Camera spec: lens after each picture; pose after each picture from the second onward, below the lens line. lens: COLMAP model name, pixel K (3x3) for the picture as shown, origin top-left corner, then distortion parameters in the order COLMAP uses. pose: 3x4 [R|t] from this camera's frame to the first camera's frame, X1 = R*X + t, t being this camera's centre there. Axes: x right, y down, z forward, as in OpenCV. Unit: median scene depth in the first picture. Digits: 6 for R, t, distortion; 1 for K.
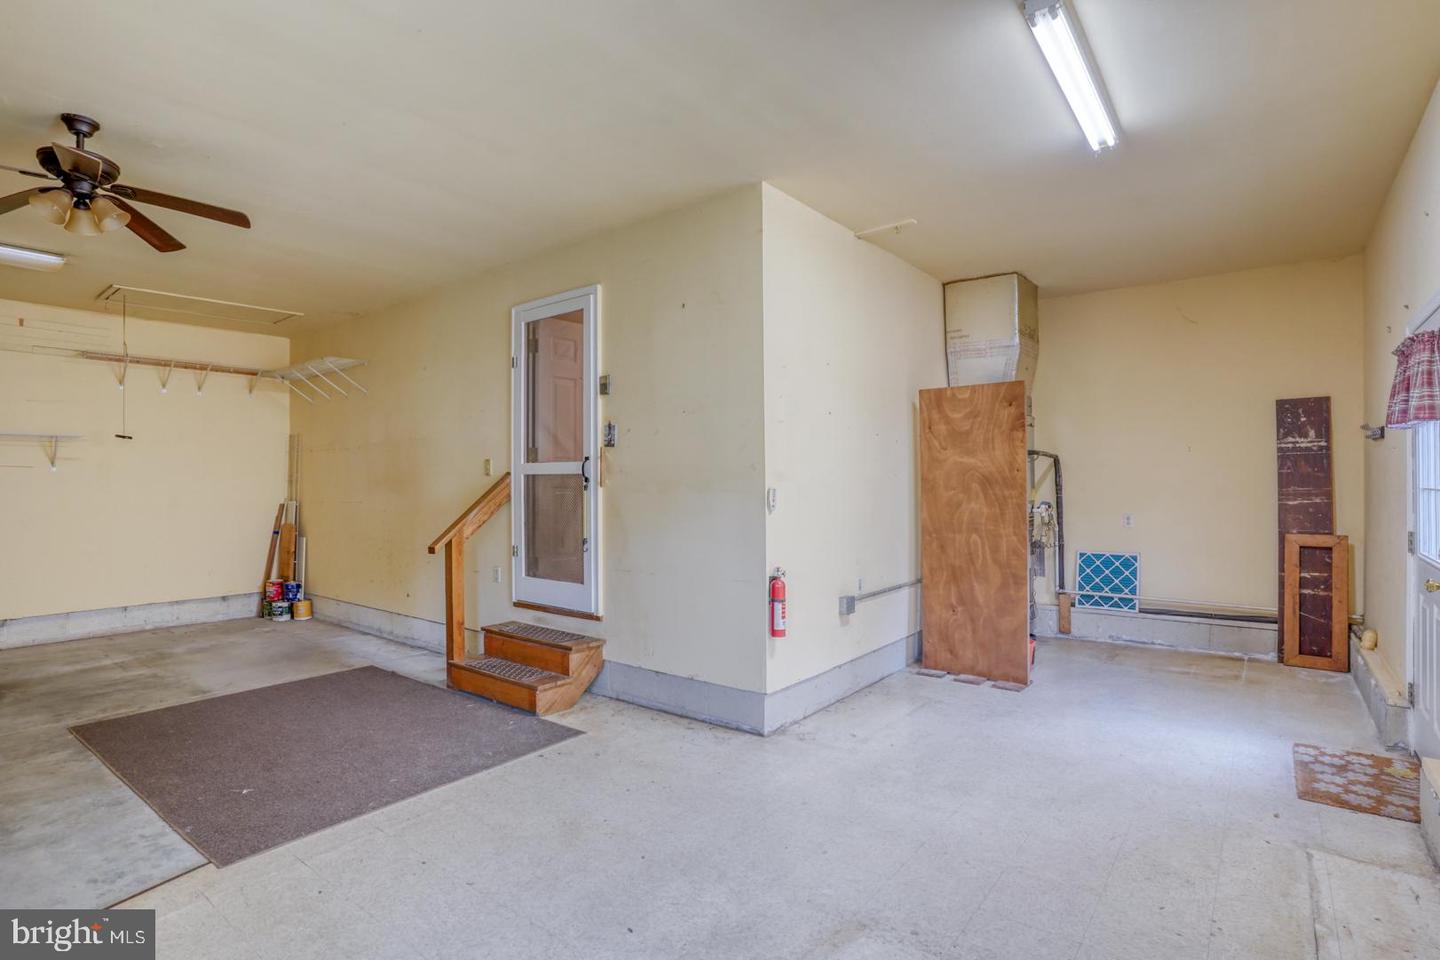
lens RADIAL K [[720.8, 0, 713.6], [0, 720.8, 475.5], [0, 0, 1]] dist [-0.079387, 0.042278]
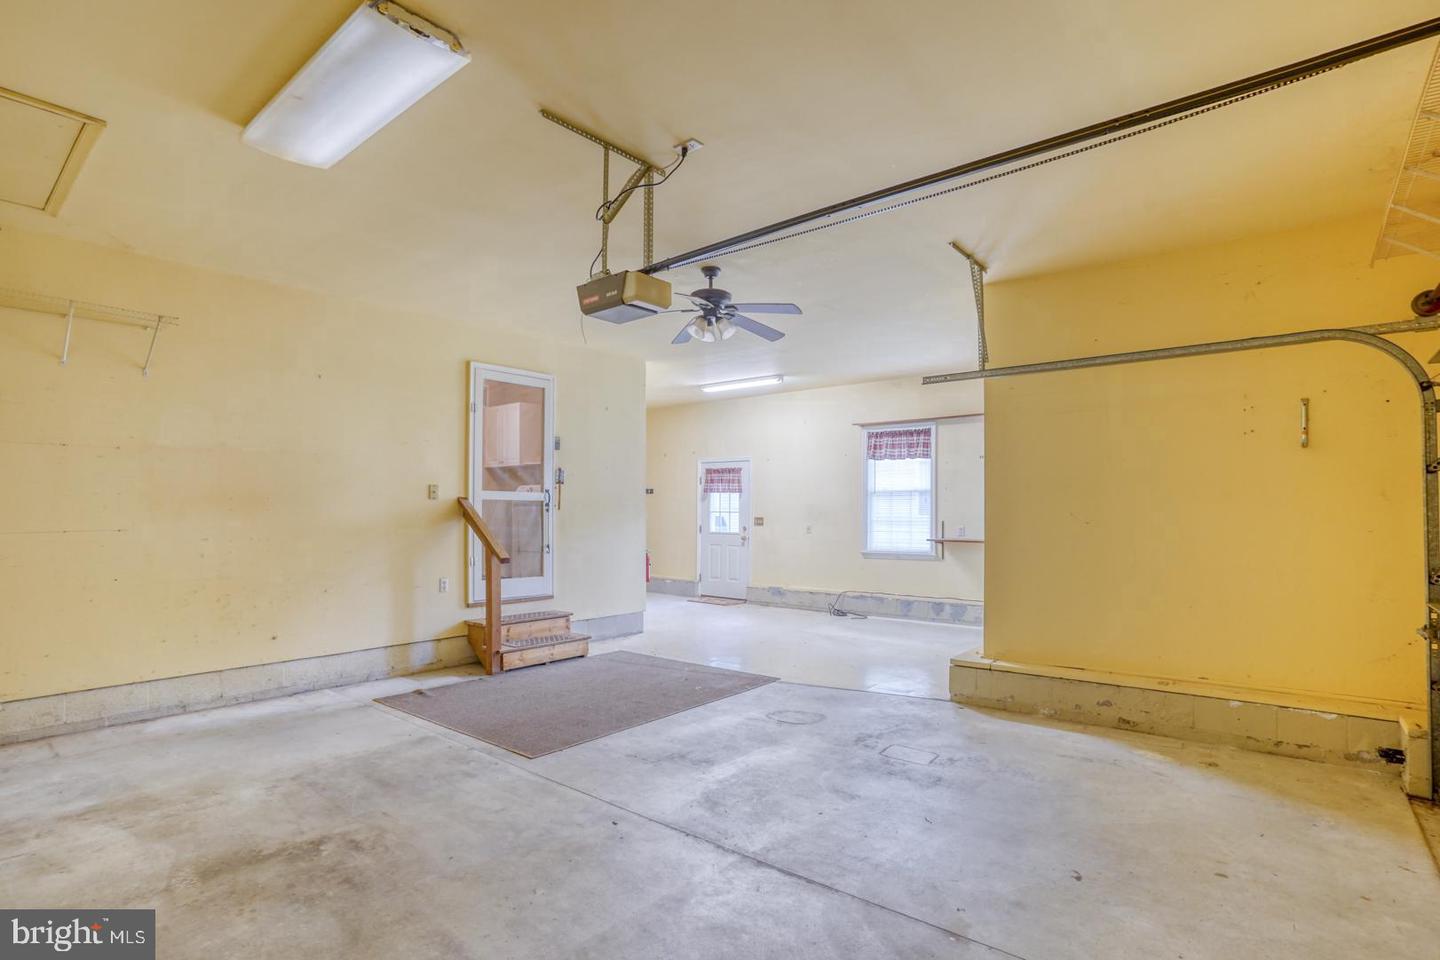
lens RADIAL K [[714.8, 0, 720.0], [0, 714.8, 480.0], [0, 0, 1]] dist [-0.098383, 0.059755]
pose [[0.034549, 0.033060, 0.998856, -1.631382], [-0.031003, 0.999007, -0.031992, -0.010338], [-0.998922, -0.029862, 0.035540, 0.595912]]
